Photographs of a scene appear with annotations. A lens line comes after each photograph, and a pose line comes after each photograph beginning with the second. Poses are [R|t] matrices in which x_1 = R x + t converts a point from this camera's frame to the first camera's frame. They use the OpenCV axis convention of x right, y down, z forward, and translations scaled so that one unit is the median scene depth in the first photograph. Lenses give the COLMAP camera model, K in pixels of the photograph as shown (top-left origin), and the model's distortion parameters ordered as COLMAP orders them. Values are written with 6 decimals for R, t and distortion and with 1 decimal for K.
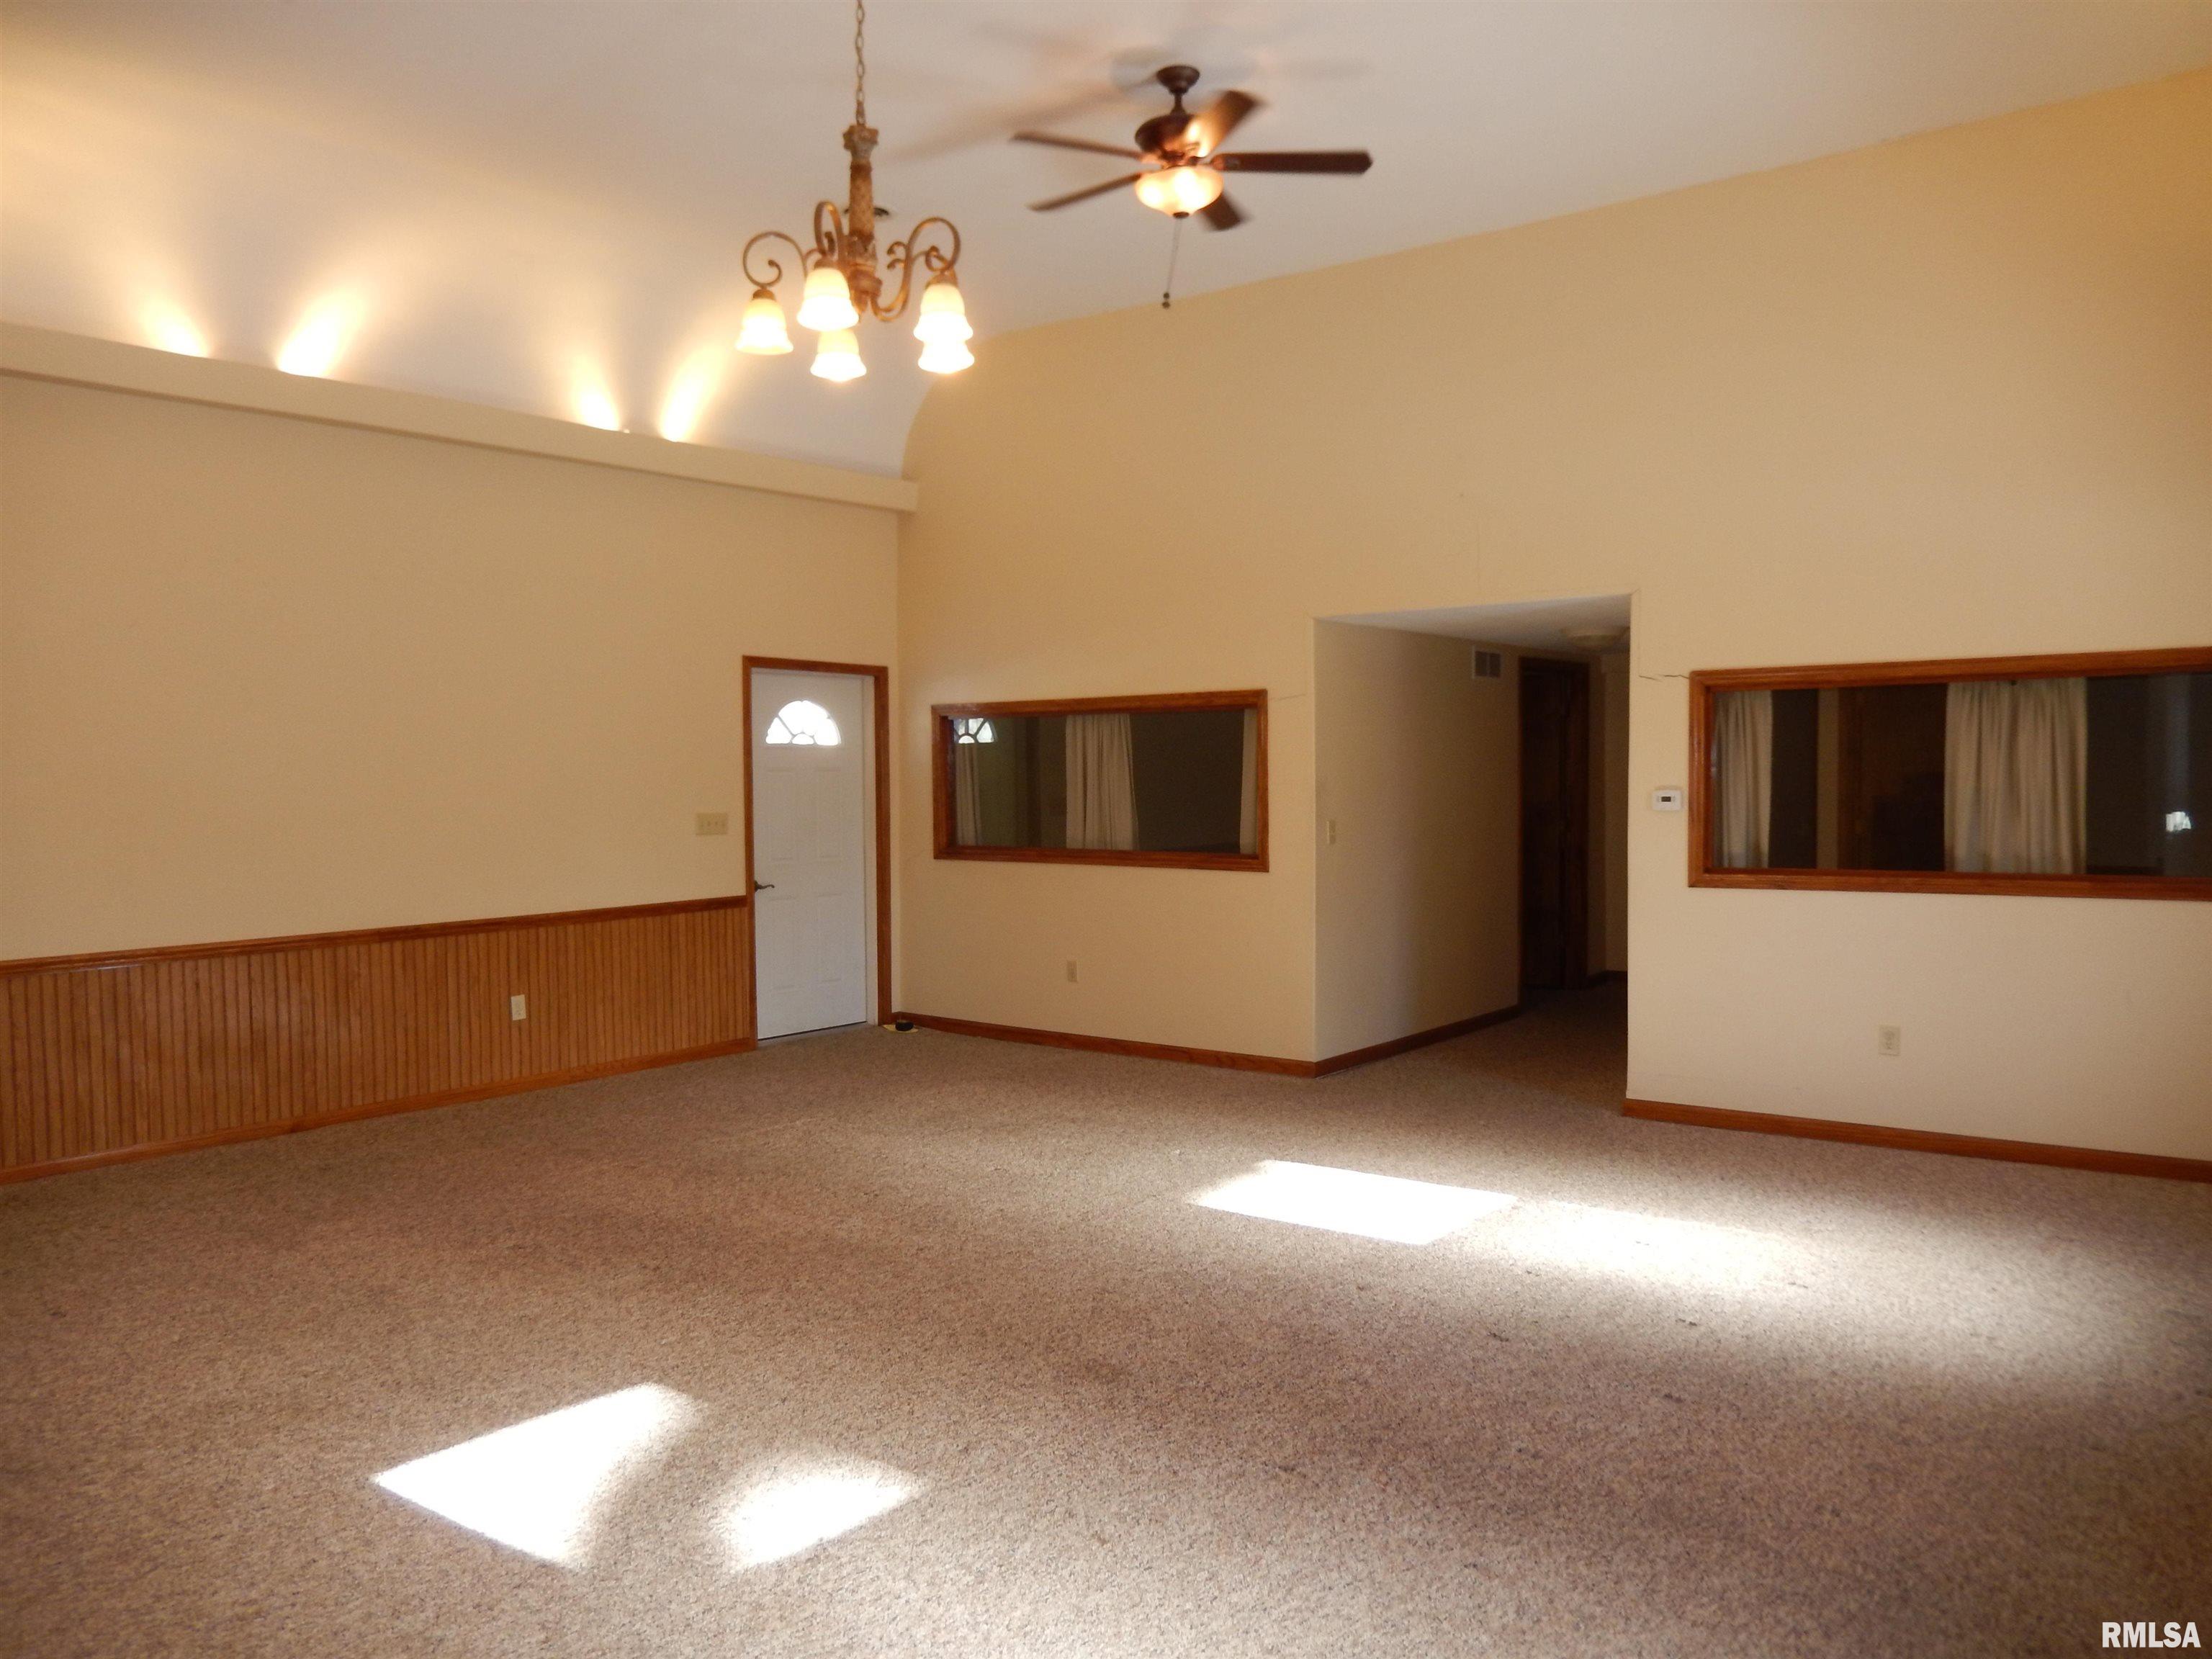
lens RADIAL K [[1634.9, 0, 1098.8], [0, 1634.9, 872.4], [0, 0, 1]] dist [-0.018424, -0.002521]
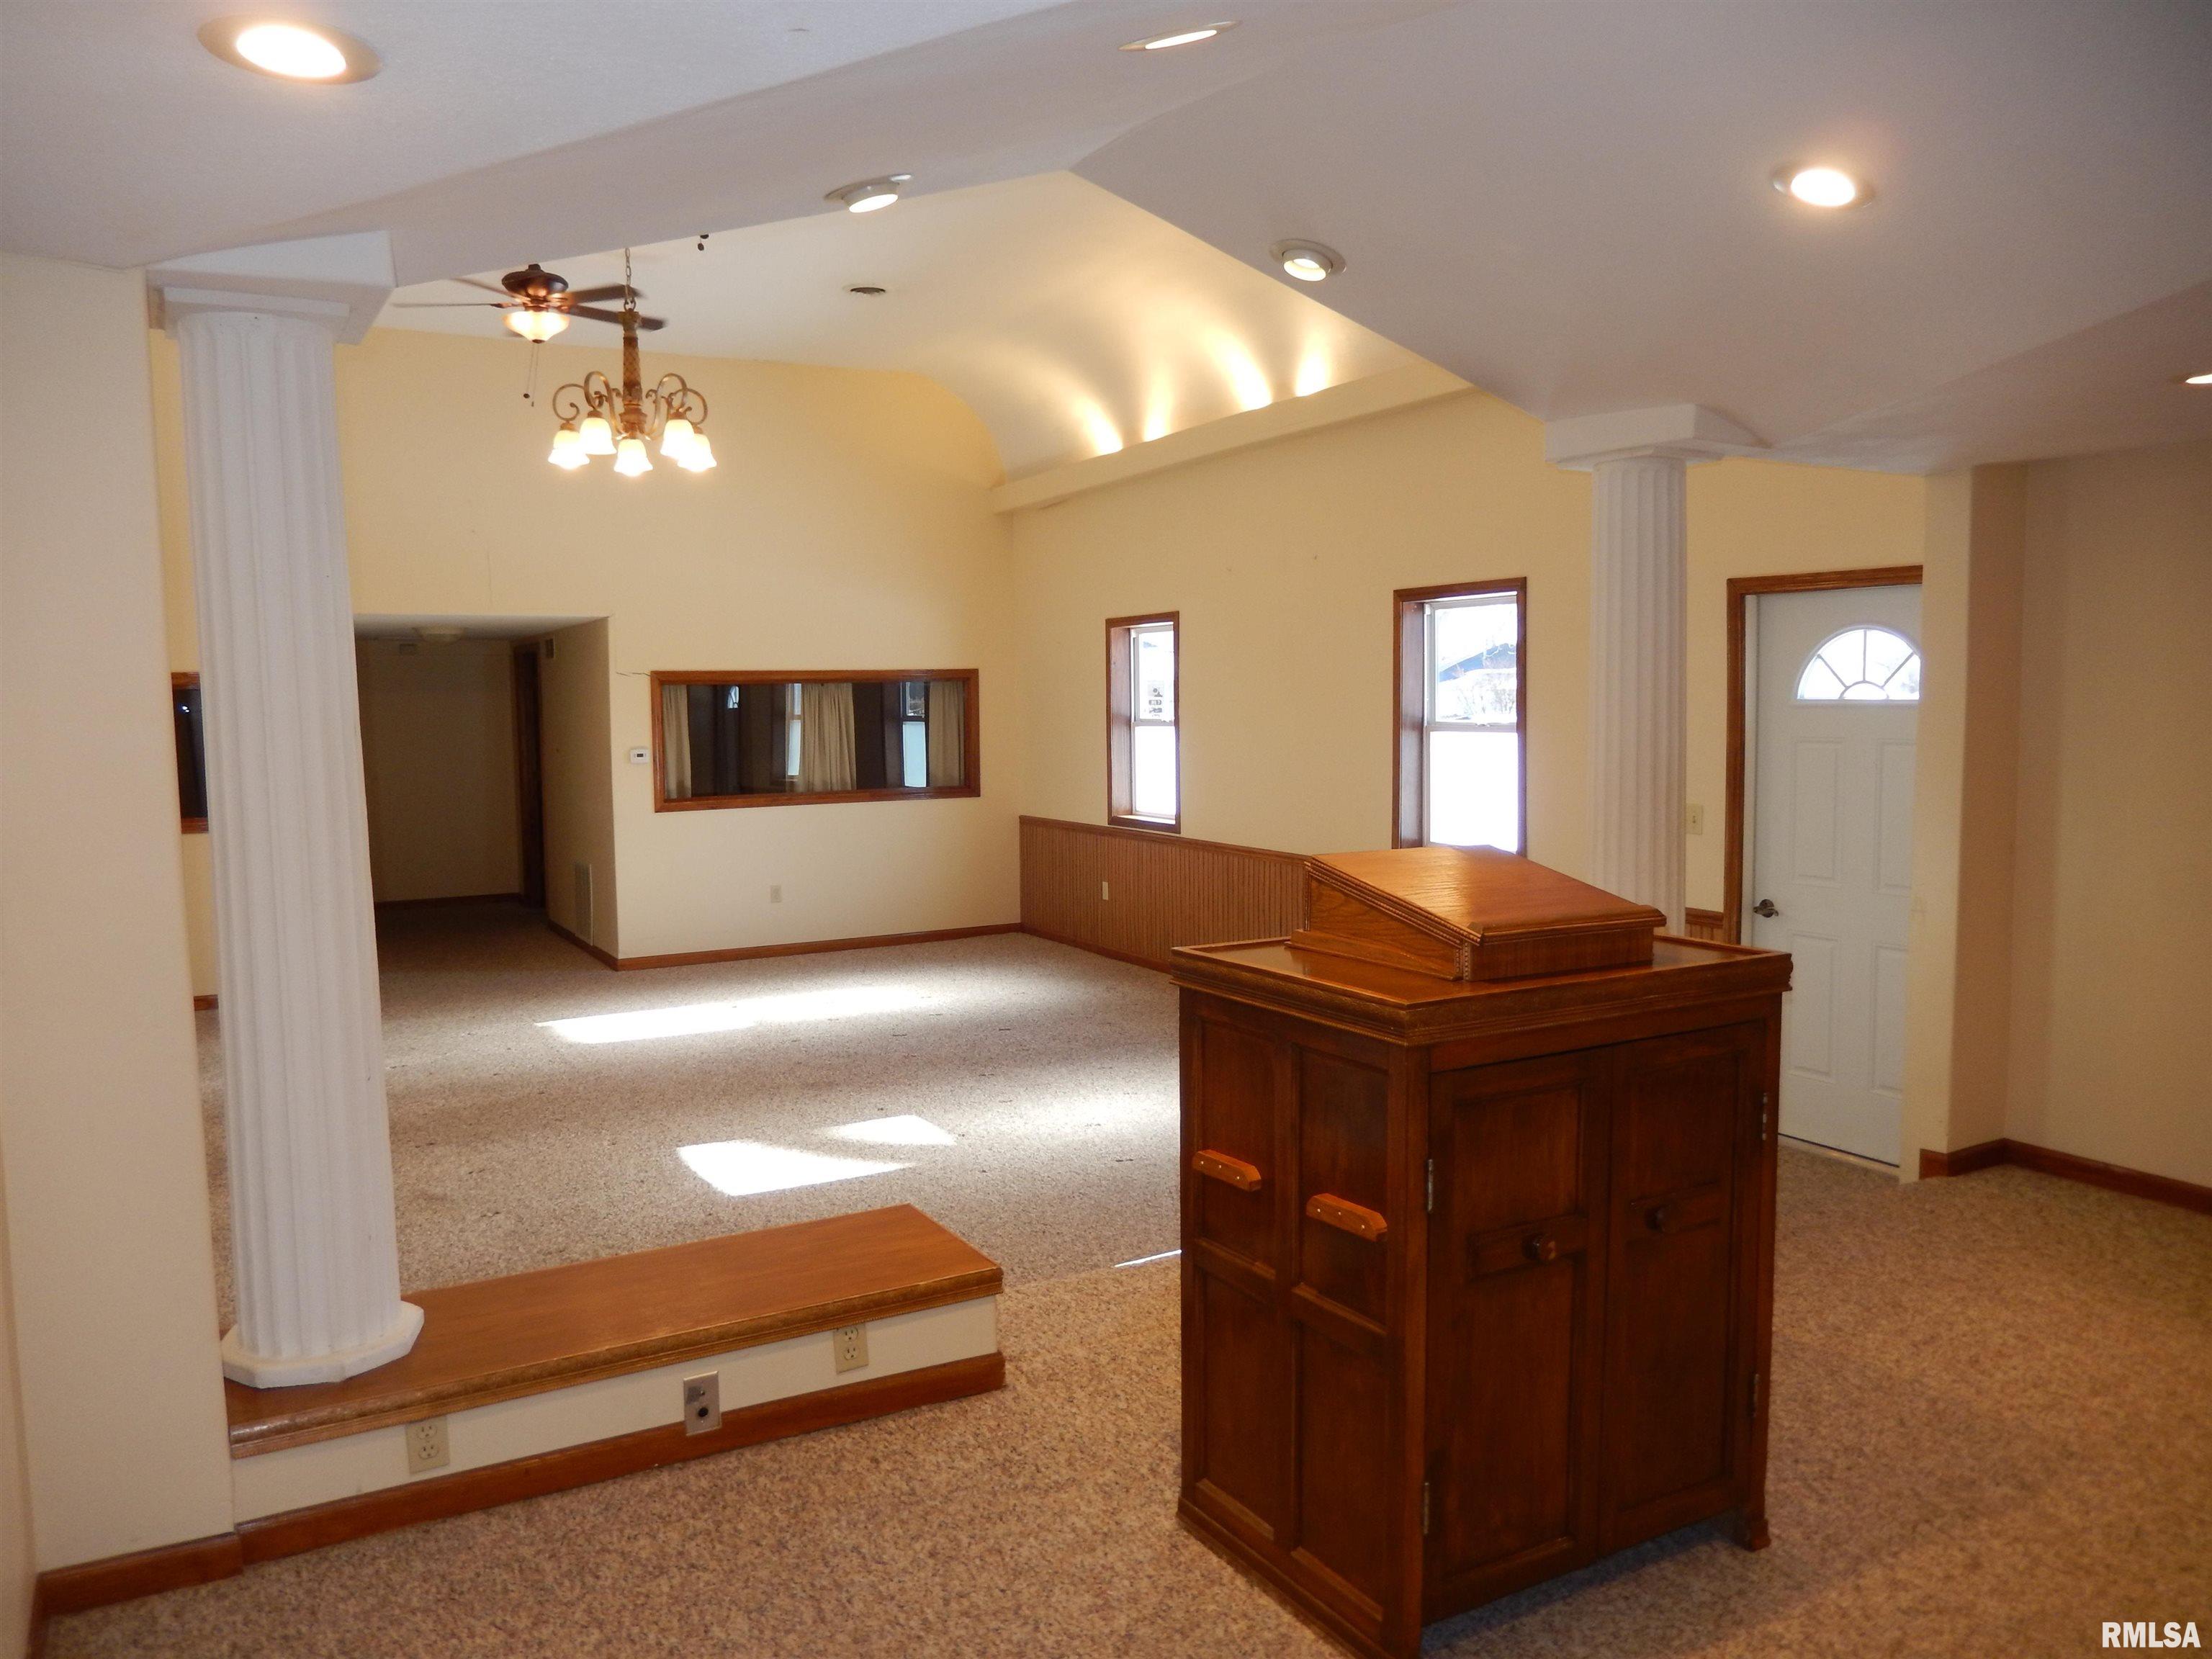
lens RADIAL K [[1655.0, 0, 1106.0], [0, 1655.0, 829.5], [0, 0, 1]] dist [-0.006146, 0.000379]
pose [[0.377620, -0.062544, 0.923846, -0.994064], [0.067223, 0.996935, 0.040015, -0.009671], [-0.923517, 0.046993, 0.380668, 0.026617]]
